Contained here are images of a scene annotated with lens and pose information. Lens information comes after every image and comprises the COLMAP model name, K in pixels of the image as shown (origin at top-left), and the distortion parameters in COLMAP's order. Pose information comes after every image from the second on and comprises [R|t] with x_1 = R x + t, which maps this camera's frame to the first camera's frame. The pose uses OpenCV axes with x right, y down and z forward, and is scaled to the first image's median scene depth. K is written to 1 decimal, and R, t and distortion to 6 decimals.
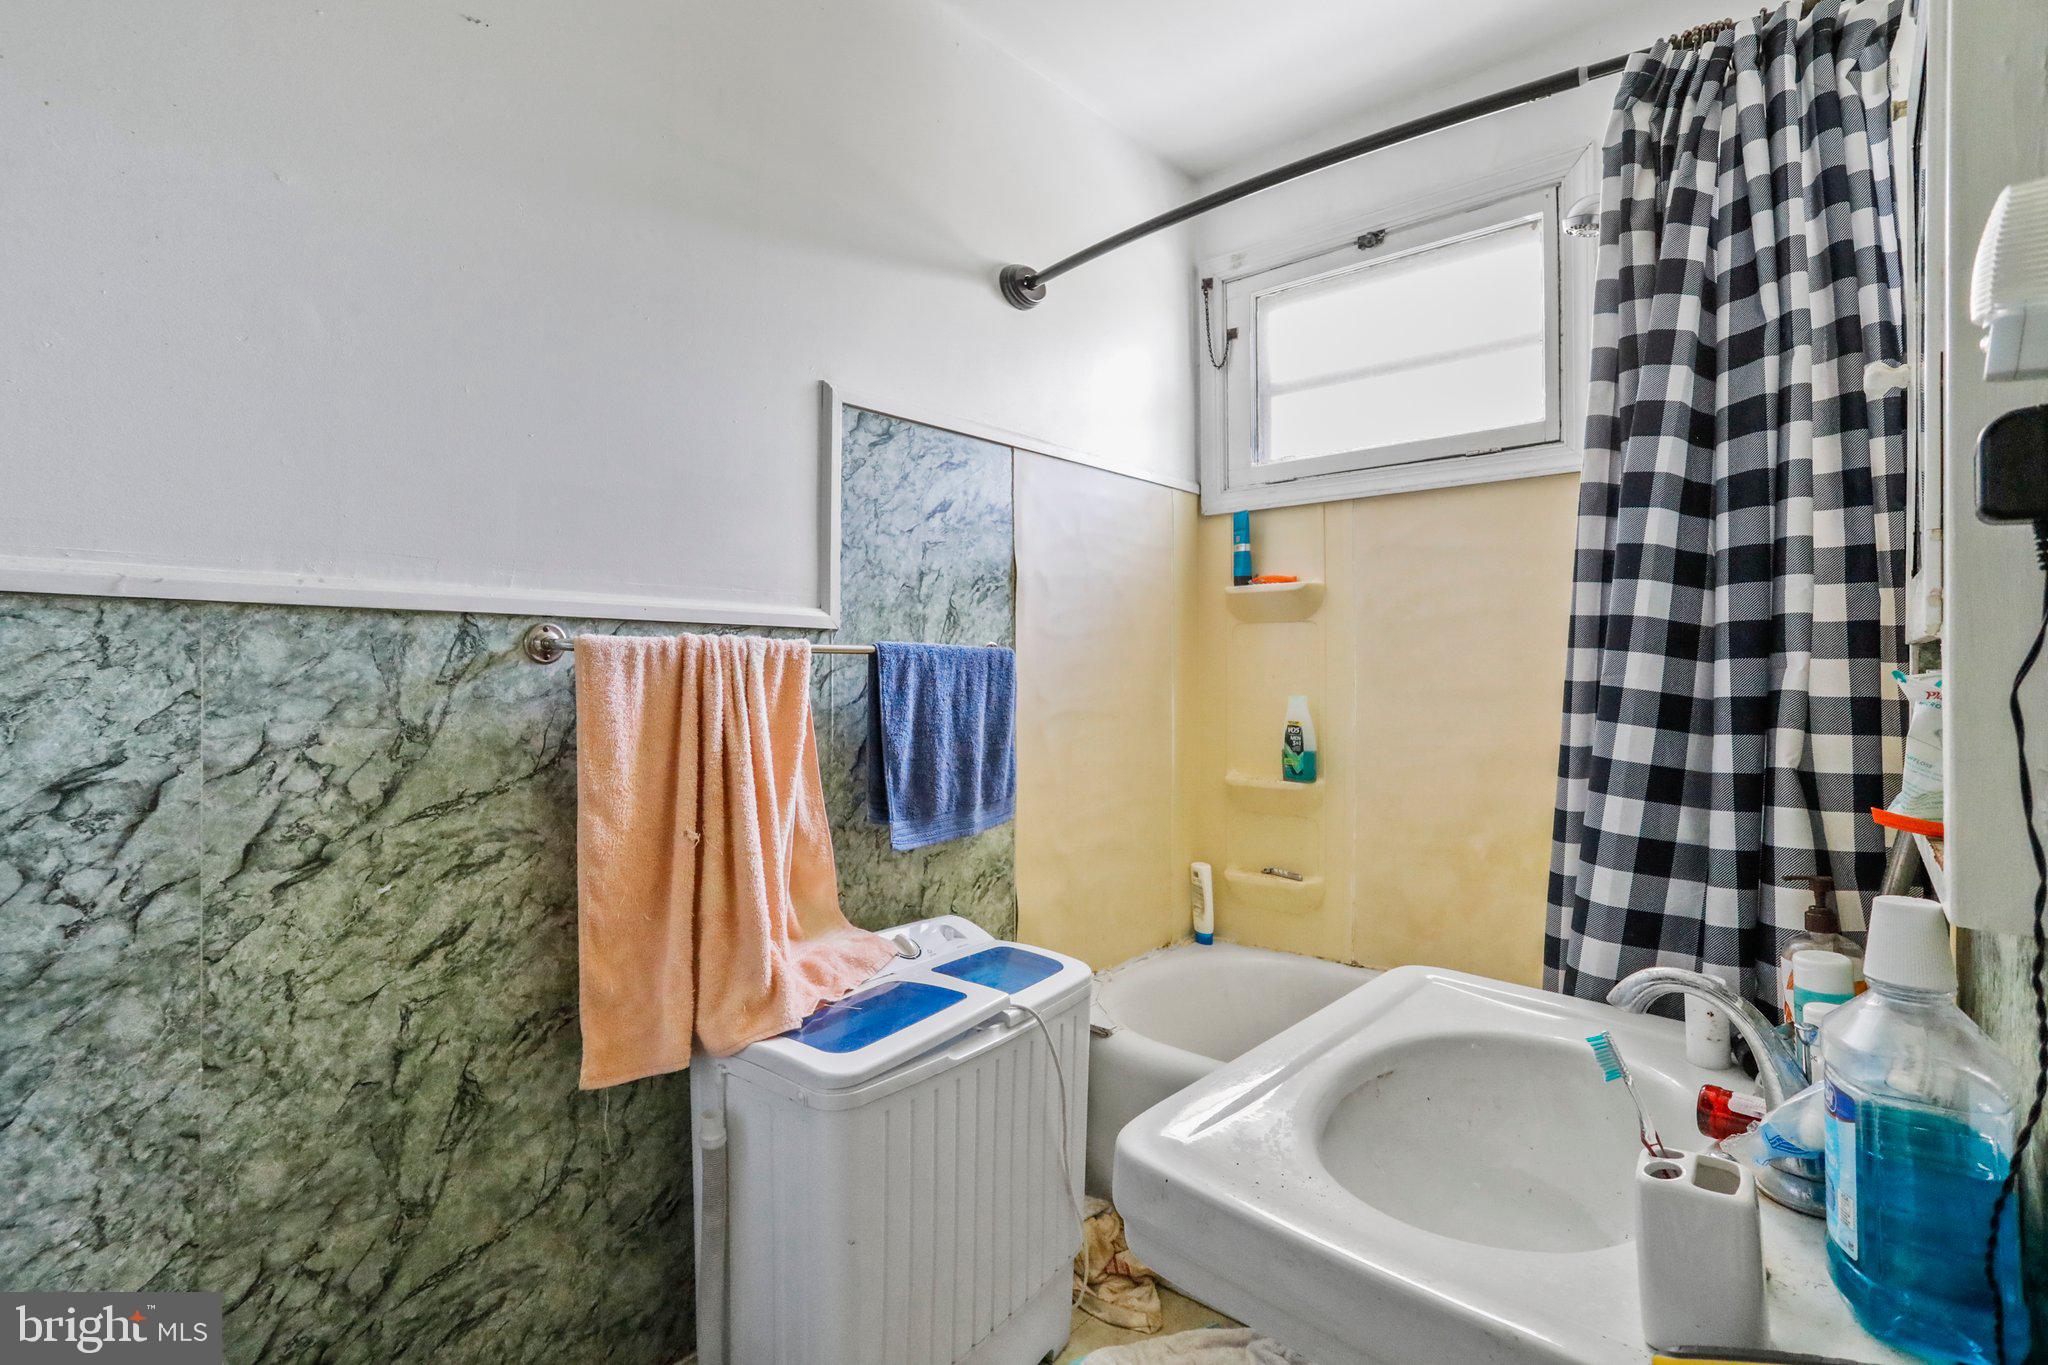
lens RADIAL K [[970.8, 0, 1012.8], [0, 970.8, 683.1], [0, 0, 1]] dist [-0.018830, 0.004403]
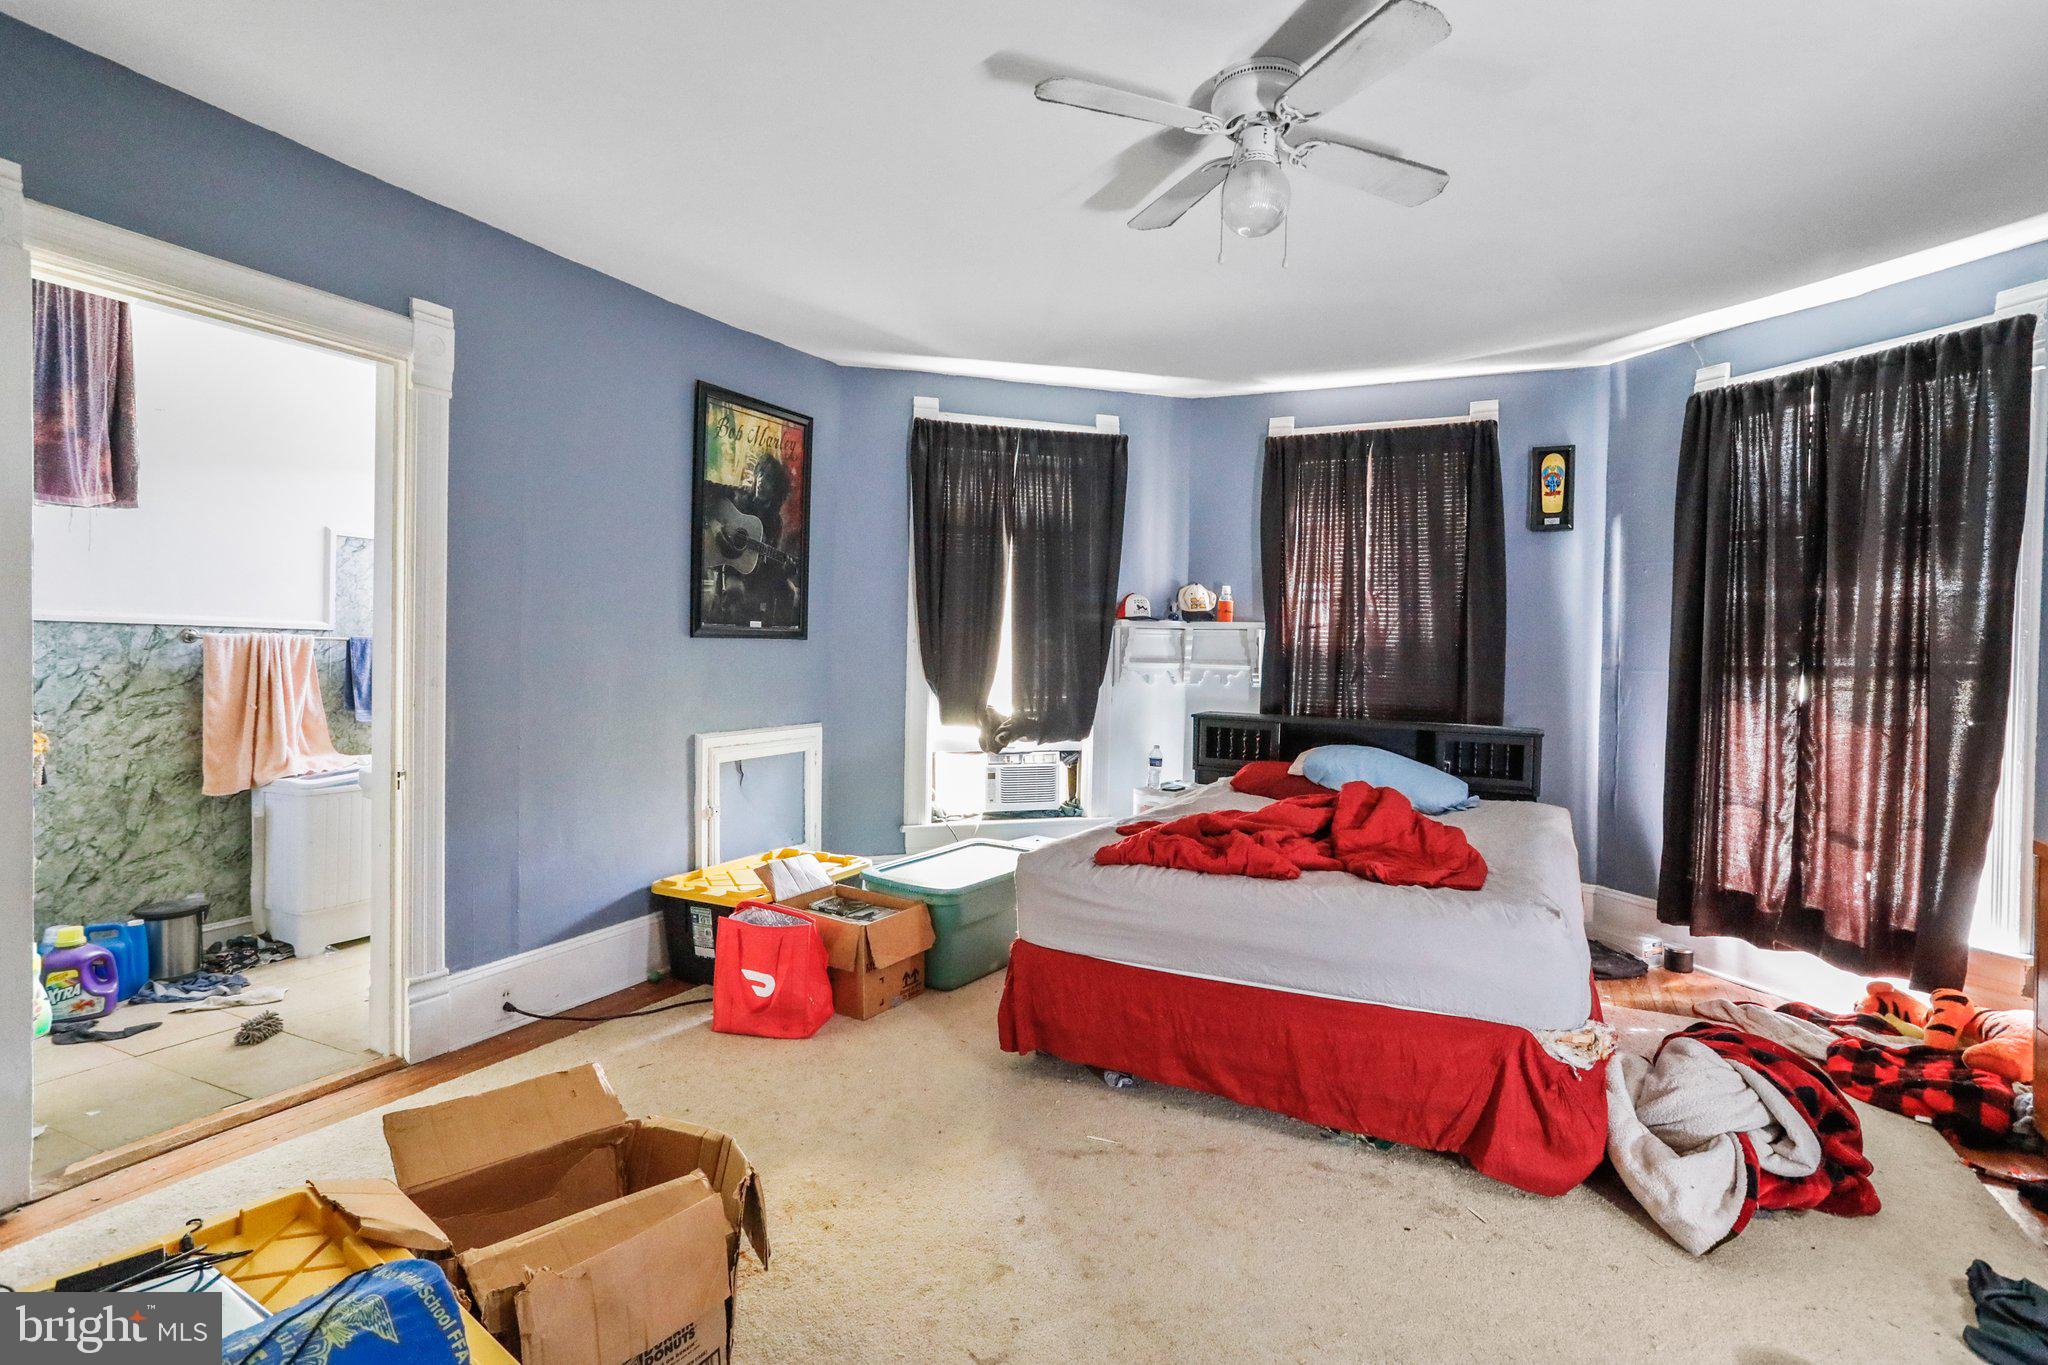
lens RADIAL K [[970.8, 0, 1045.7], [0, 970.8, 673.9], [0, 0, 1]] dist [-0.018830, 0.004403]
pose [[0.954088, 0.019703, 0.298879, 1.033156], [-0.023916, 0.999659, 0.010447, -0.018904], [-0.298571, -0.017116, 0.954234, -2.348349]]
